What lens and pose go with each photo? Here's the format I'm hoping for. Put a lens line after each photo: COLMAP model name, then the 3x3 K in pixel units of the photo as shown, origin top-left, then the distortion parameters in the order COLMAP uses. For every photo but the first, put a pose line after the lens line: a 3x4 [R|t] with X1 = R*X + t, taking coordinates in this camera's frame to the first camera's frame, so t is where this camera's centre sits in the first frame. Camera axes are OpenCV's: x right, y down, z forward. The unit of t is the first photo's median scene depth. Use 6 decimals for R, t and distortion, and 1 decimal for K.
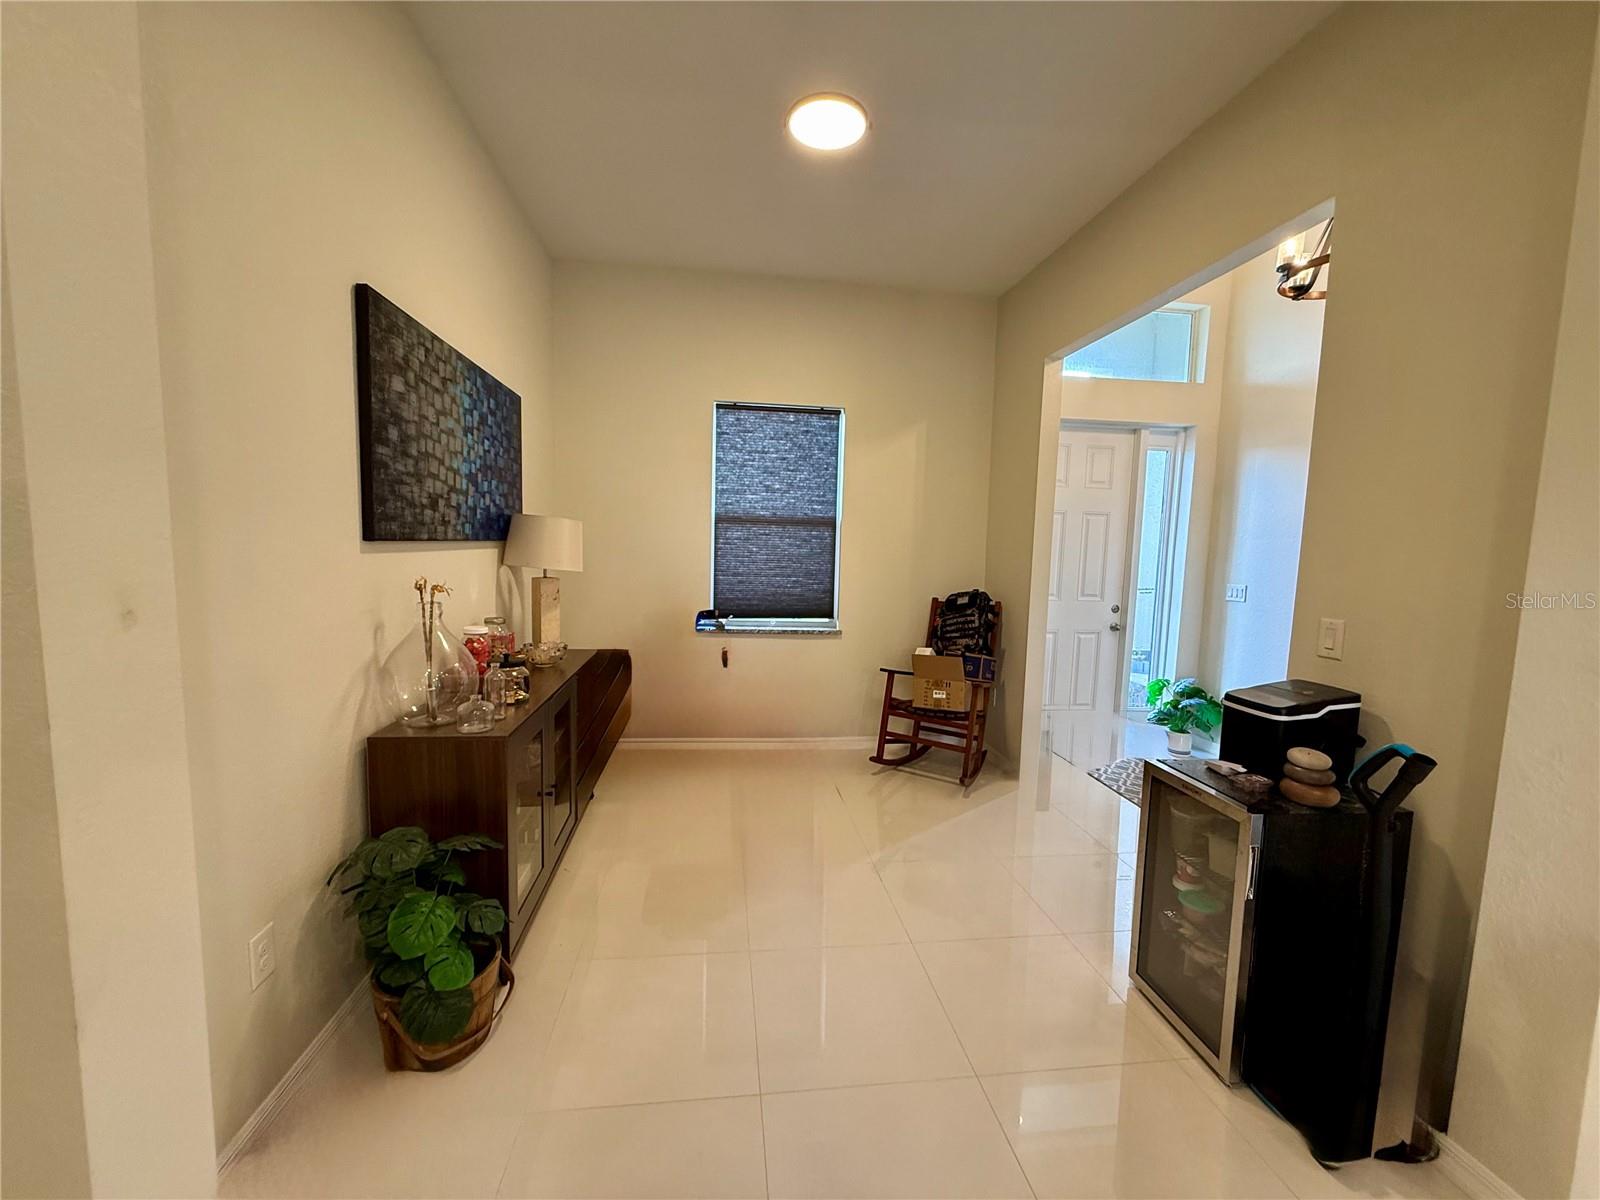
lens RADIAL K [[633.5, 0, 800.0], [0, 633.5, 600.0], [0, 0, 1]] dist [0.001822, 0.000066]
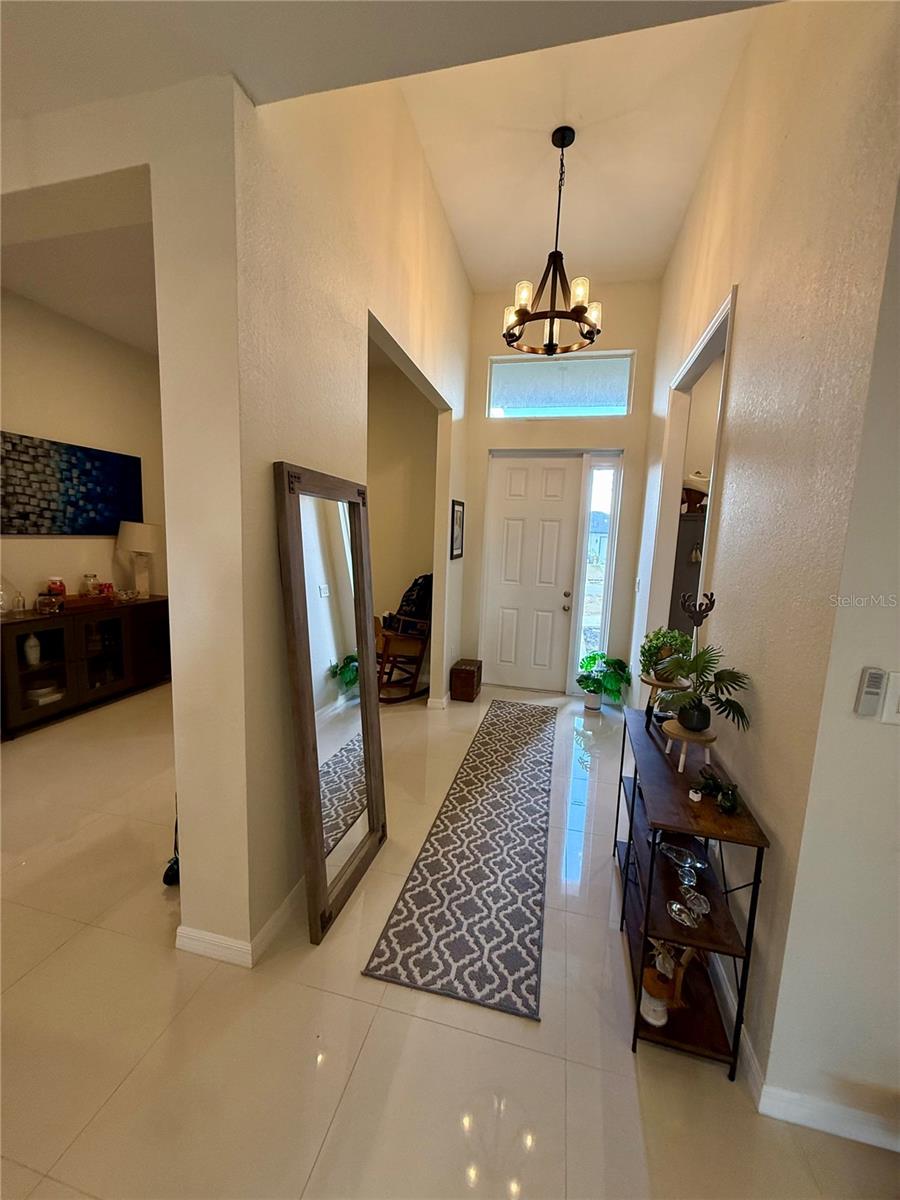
lens RADIAL K [[475.2, 0, 450.0], [0, 475.2, 600.0], [0, 0, 1]] dist [0.001822, 0.000066]
pose [[0.934975, 0.054819, -0.350452, 0.629121], [-0.045616, 0.998364, 0.034468, 0.003624], [0.351769, -0.016241, 0.935946, 0.007461]]
